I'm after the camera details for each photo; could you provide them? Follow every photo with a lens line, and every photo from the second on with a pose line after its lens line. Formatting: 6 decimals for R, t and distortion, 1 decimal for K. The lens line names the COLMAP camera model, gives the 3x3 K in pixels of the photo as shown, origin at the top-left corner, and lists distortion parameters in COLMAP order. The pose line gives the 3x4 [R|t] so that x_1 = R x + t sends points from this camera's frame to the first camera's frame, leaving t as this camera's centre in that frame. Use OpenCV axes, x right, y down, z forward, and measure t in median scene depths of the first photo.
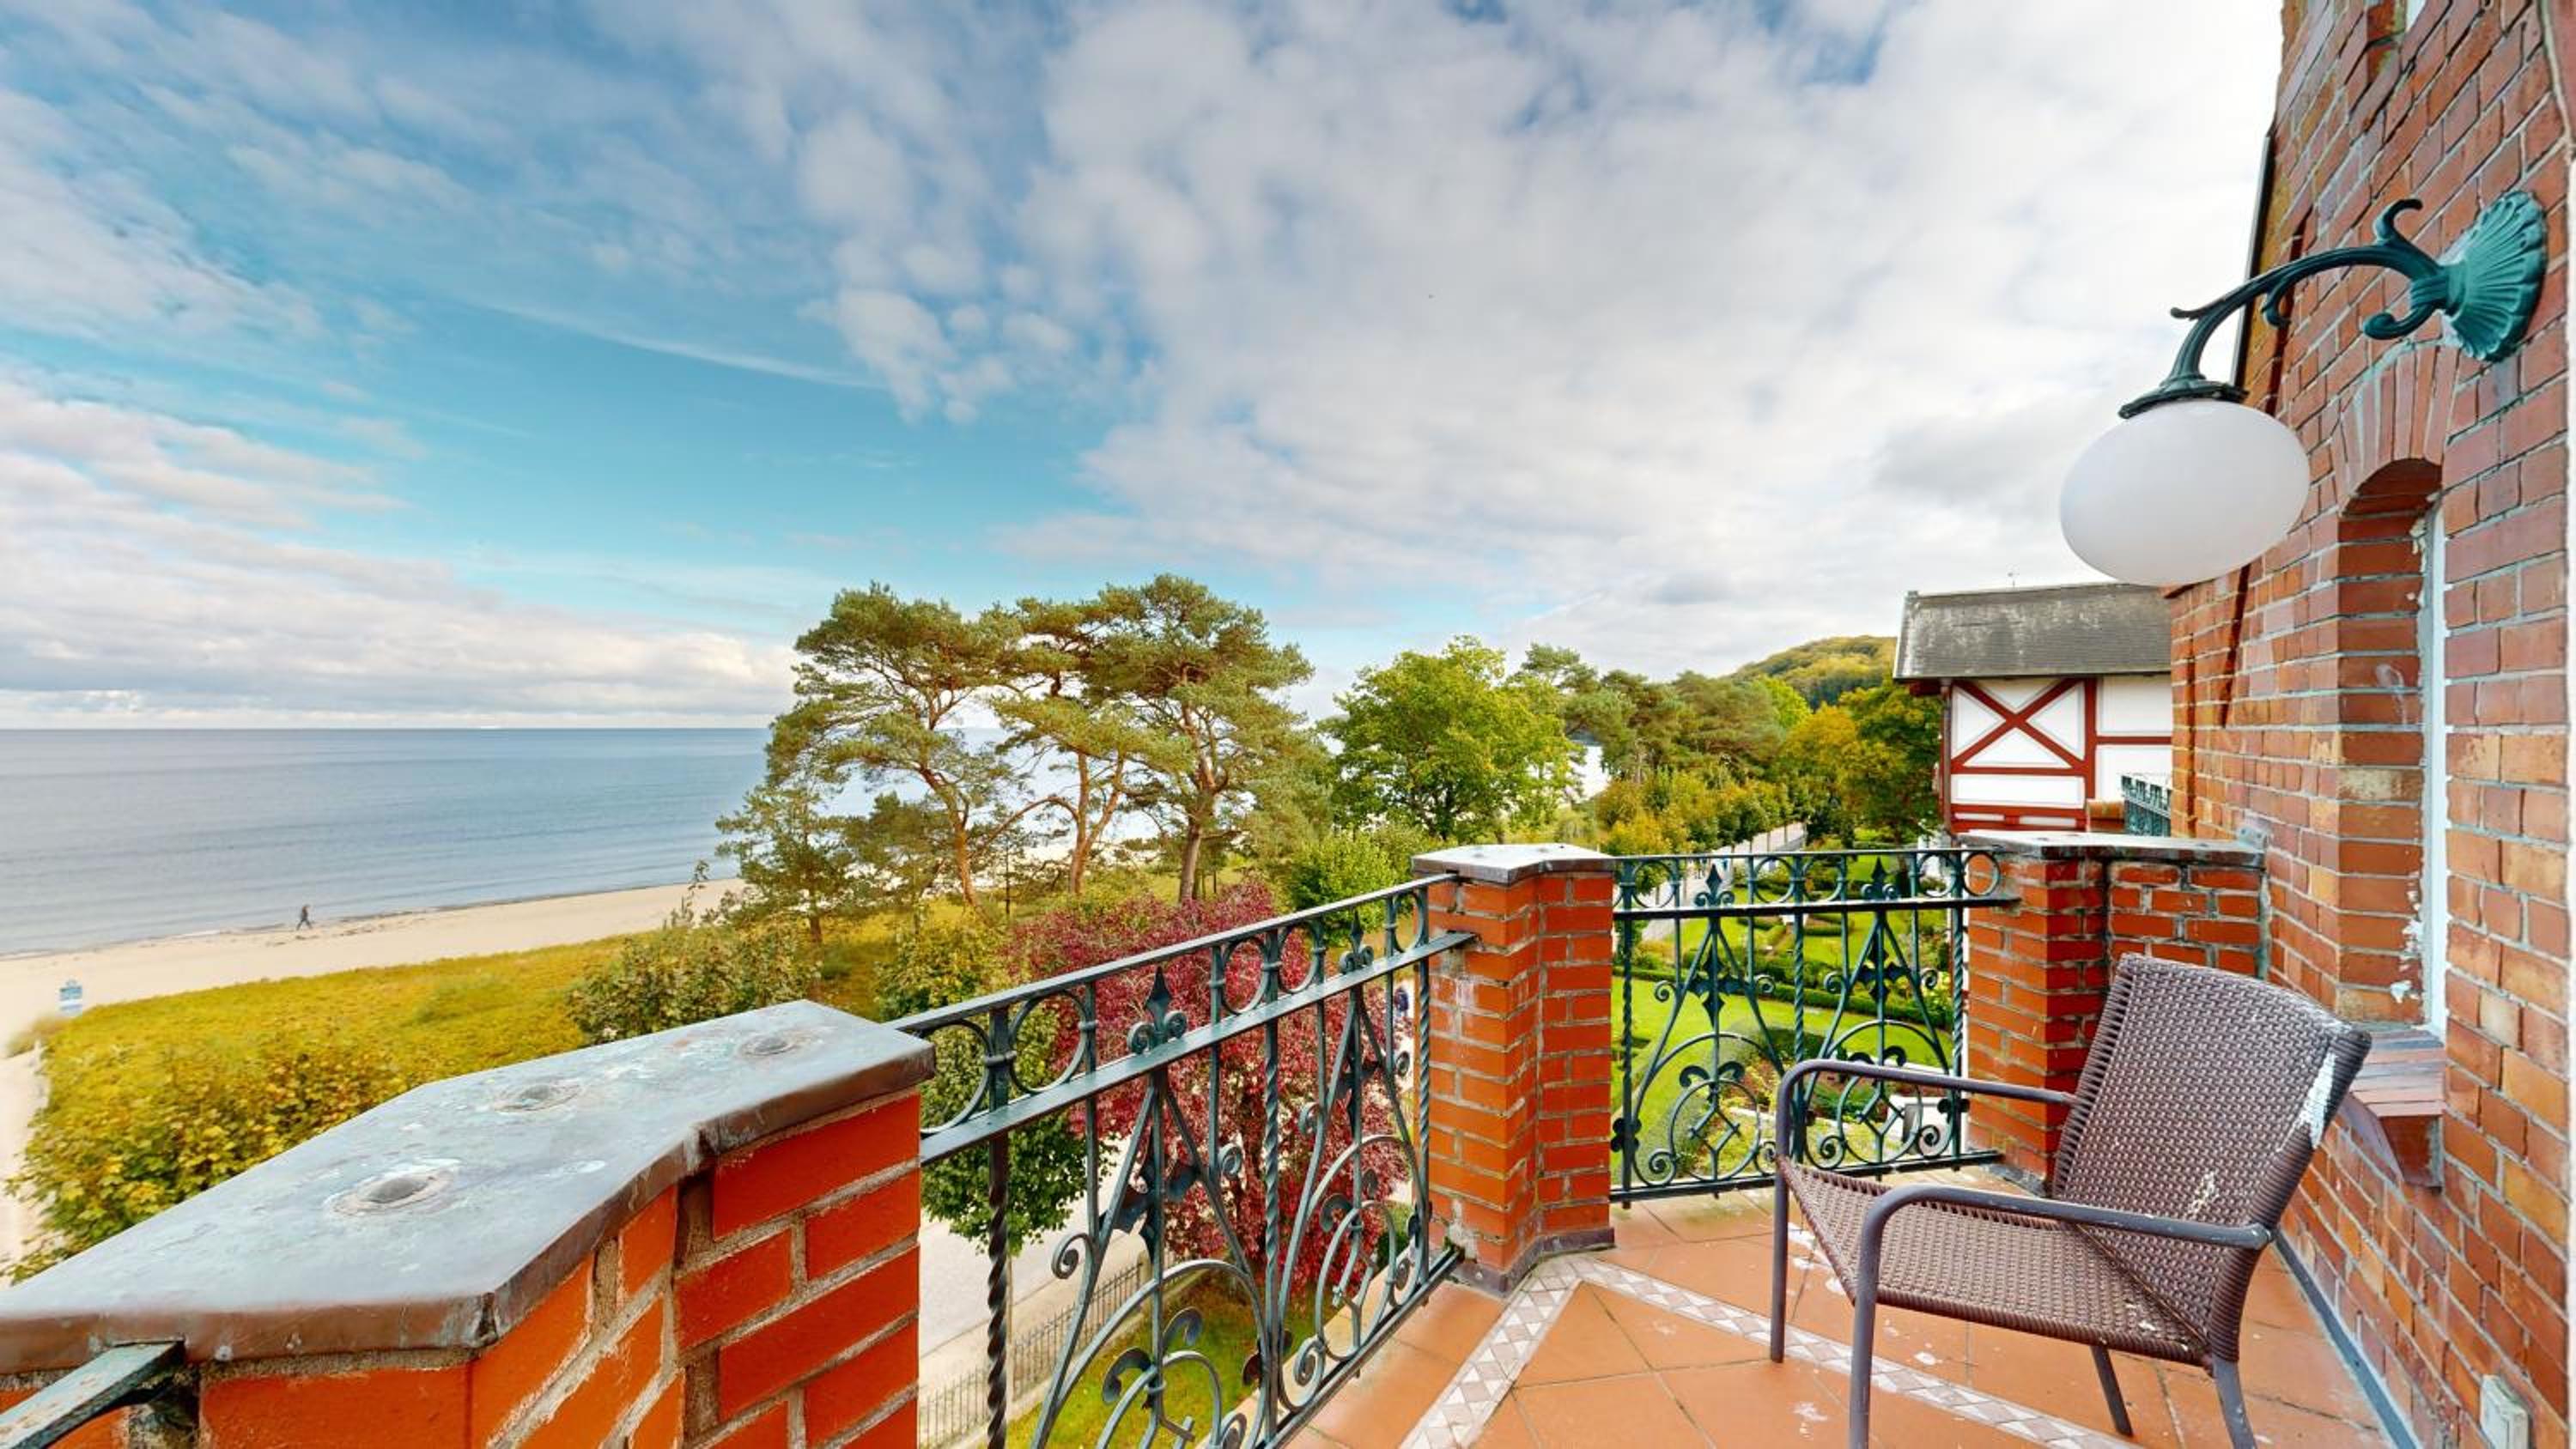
lens RADIAL K [[902.8, 0, 1288.0], [0, 902.8, 724.5], [0, 0, 1]] dist [0.000087, 0.000079]
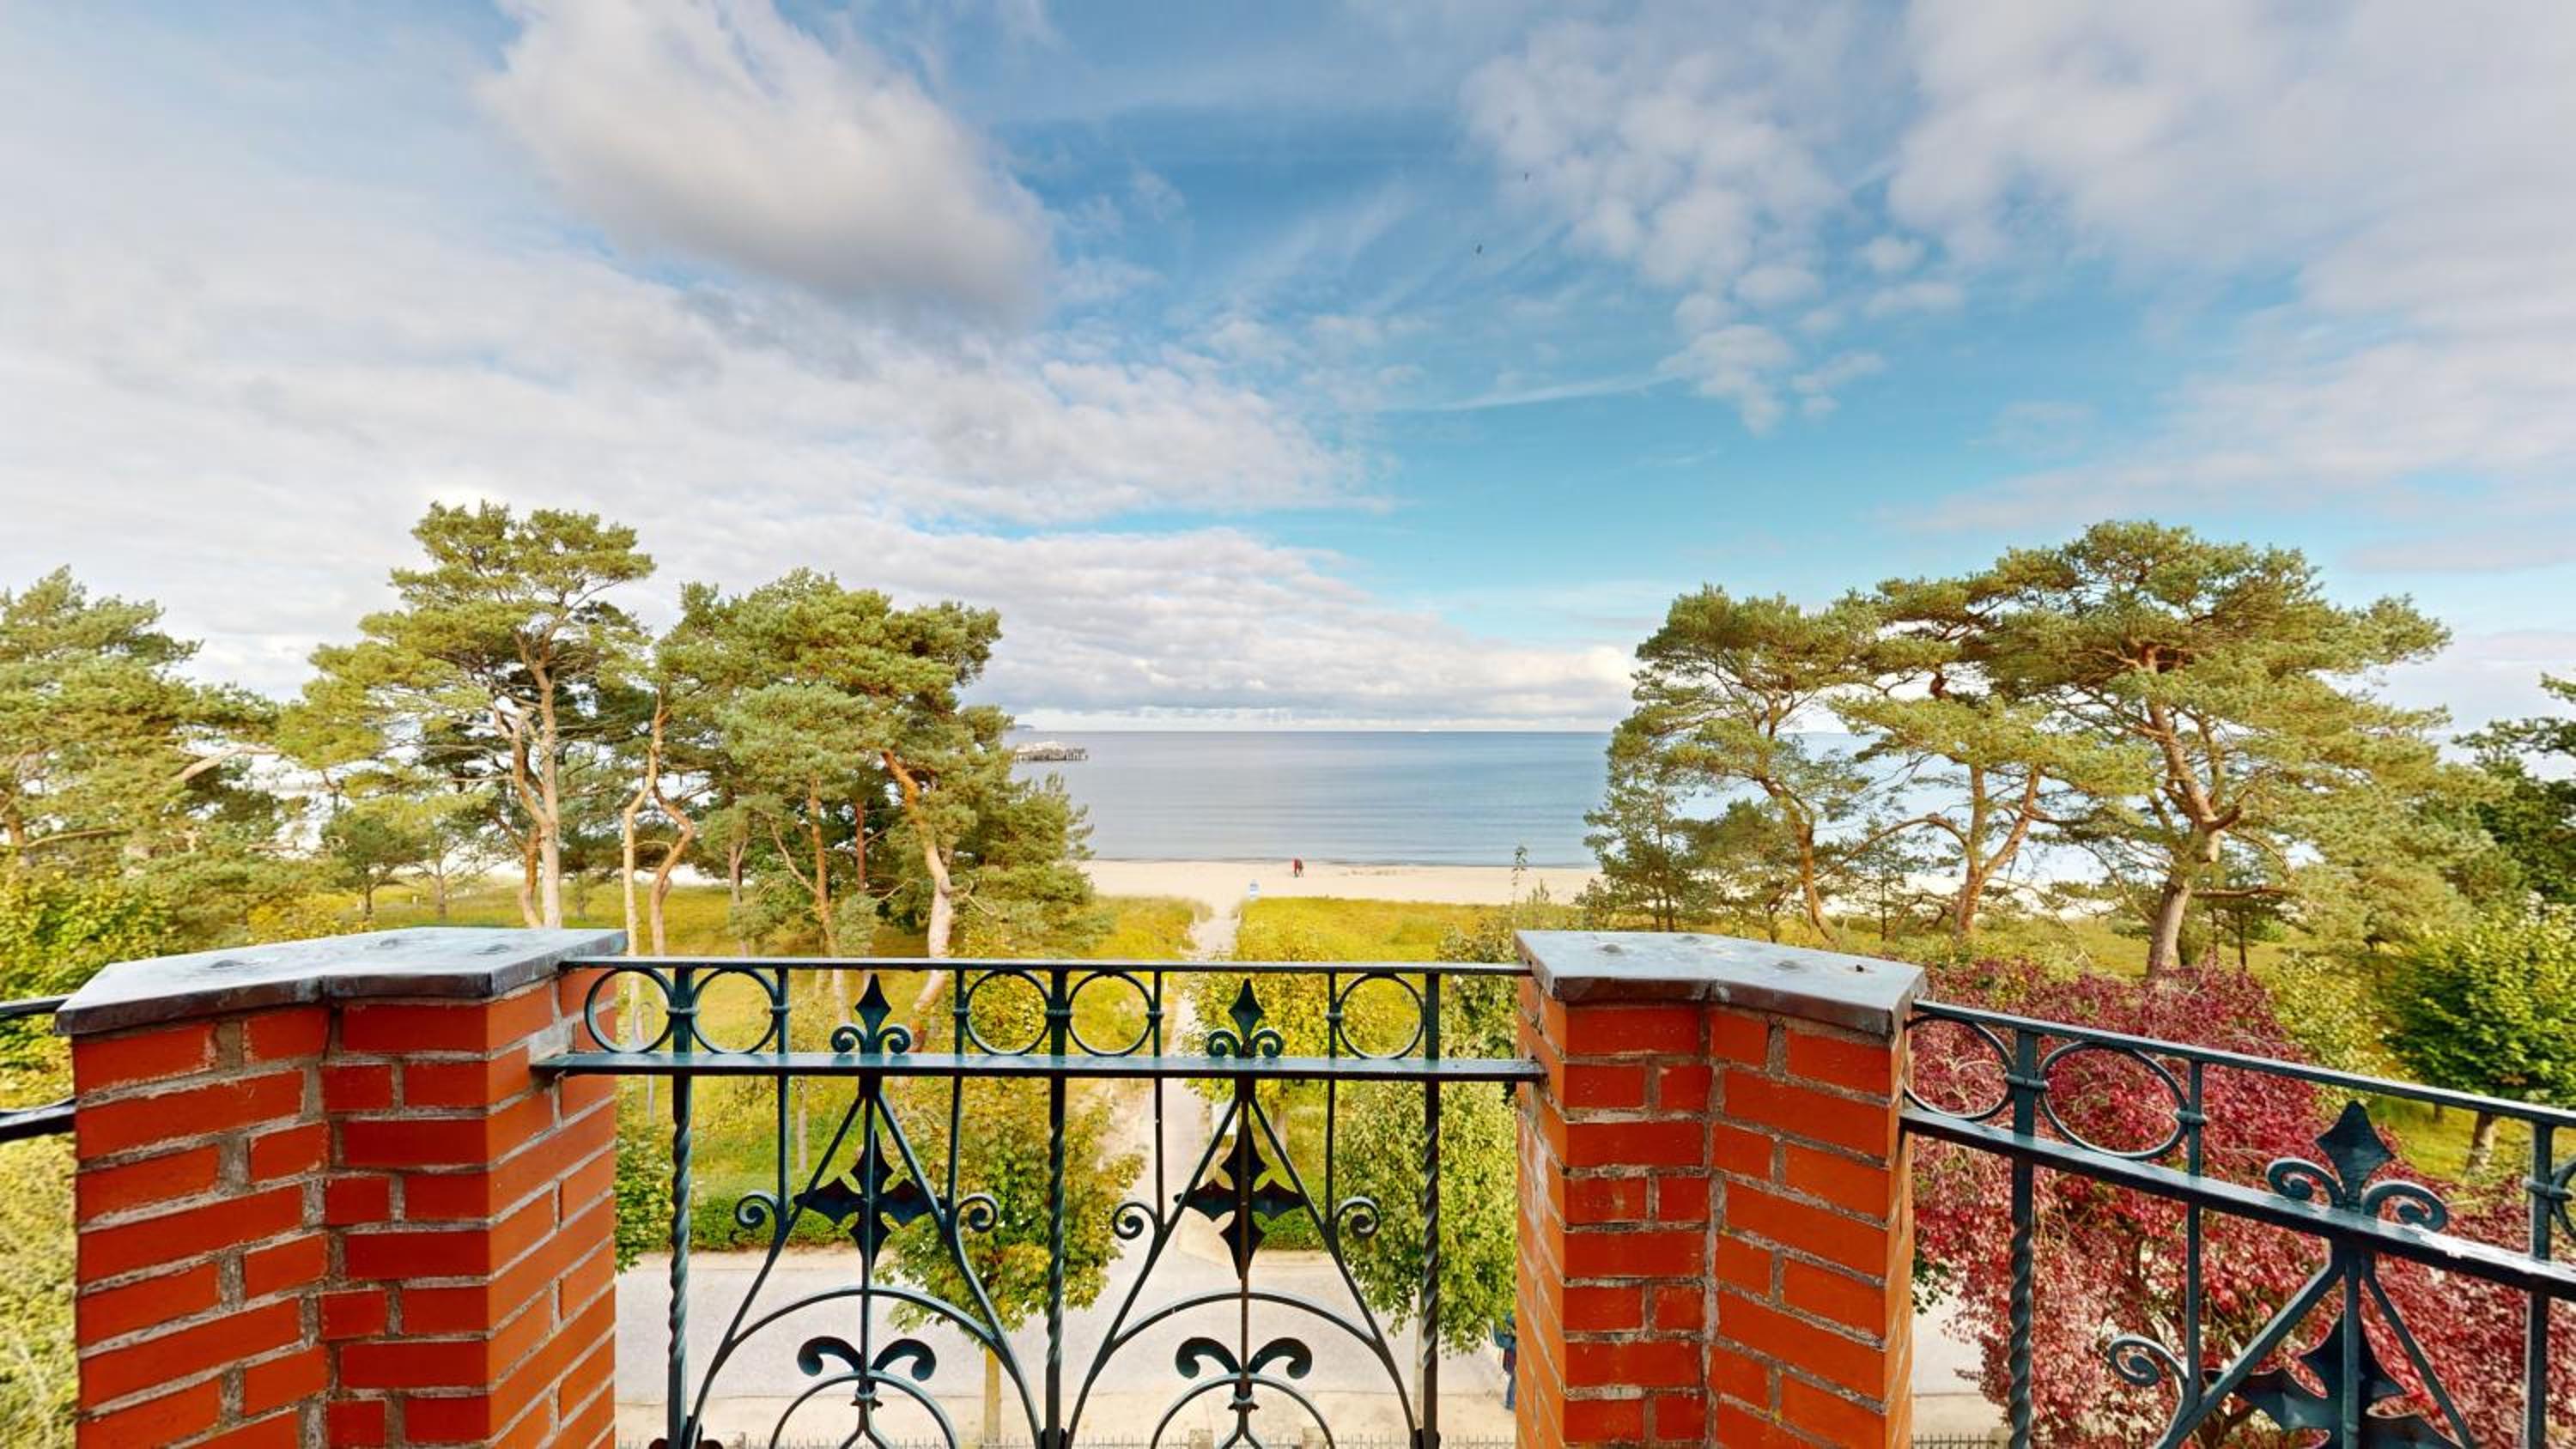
lens RADIAL K [[900.9, 0, 1287.9], [0, 900.9, 727.4], [0, 0, 1]] dist [0.000254, 0.000048]
pose [[0.602117, -0.000767, -0.798408, 0.043183], [-0.000403, 0.999999, -0.001264, -0.000157], [0.798408, 0.001083, 0.602116, 0.035711]]
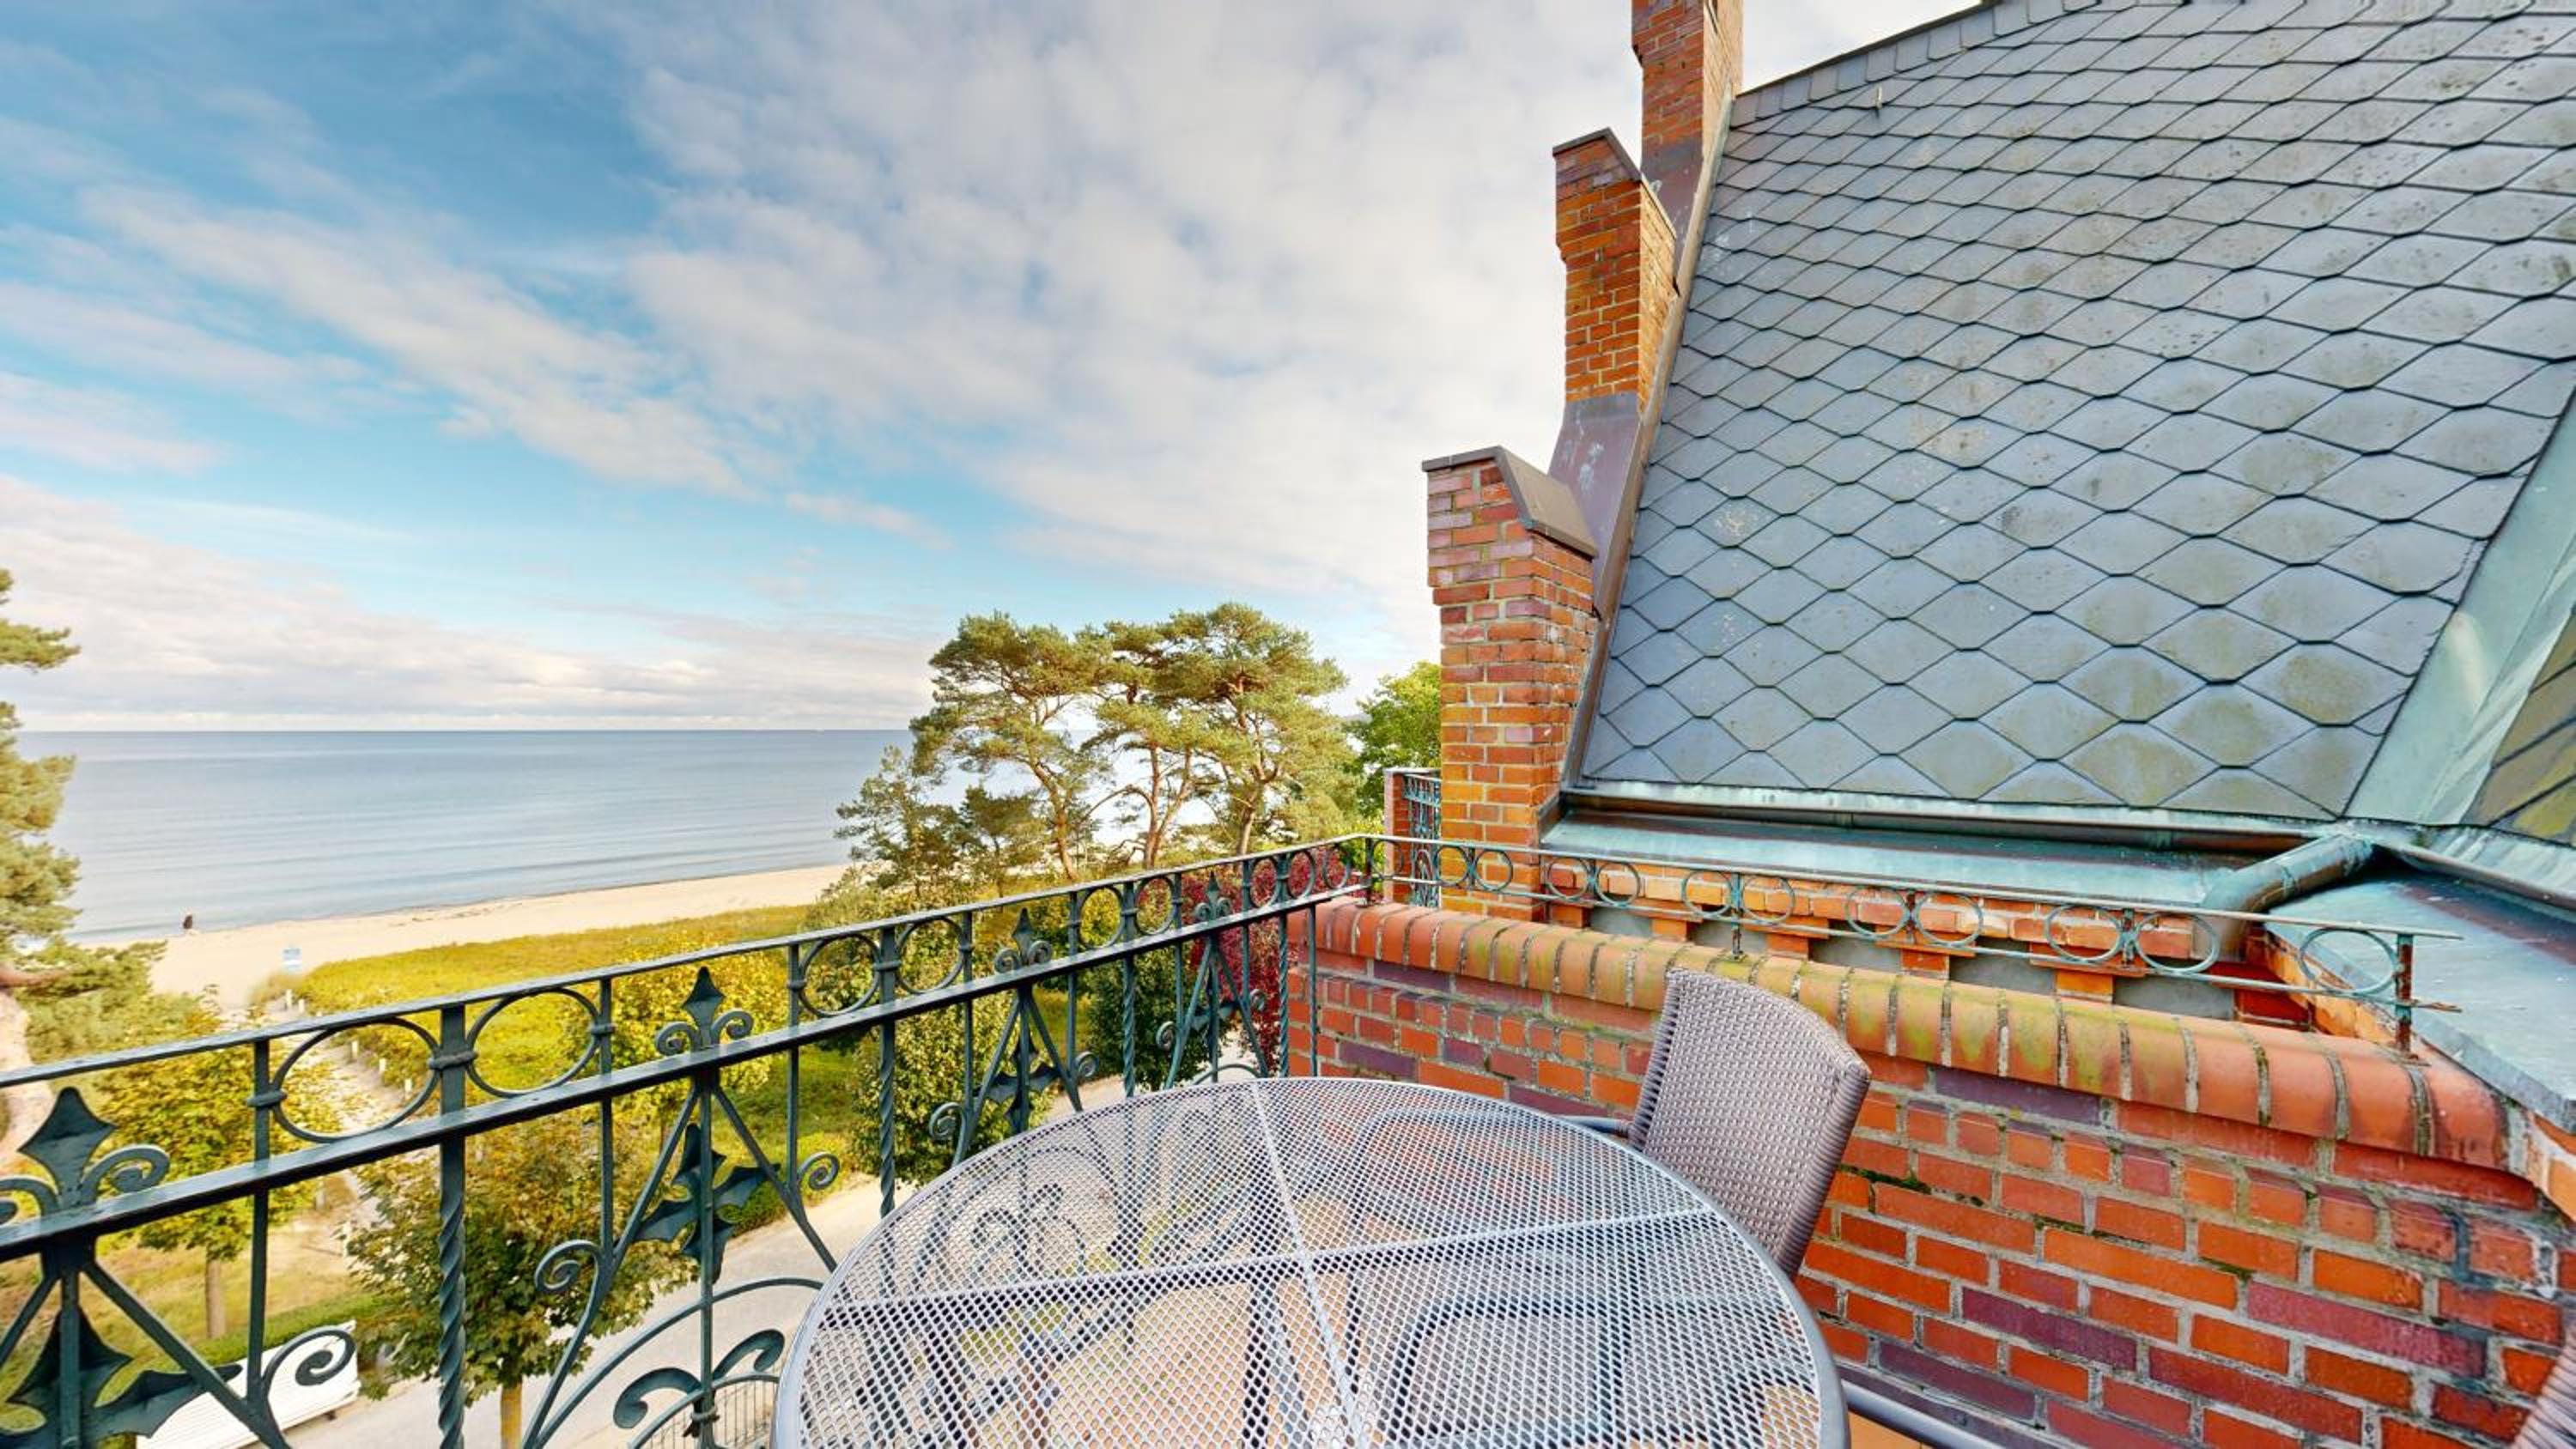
lens RADIAL K [[902.8, 0, 1288.0], [0, 902.8, 724.5], [0, 0, 1]] dist [0.000087, 0.000079]
pose [[0.999988, -0.000951, -0.004705, -0.045851], [0.000943, 0.999998, -0.001740, 0.000261], [0.004707, 0.001735, 0.999987, -0.194970]]
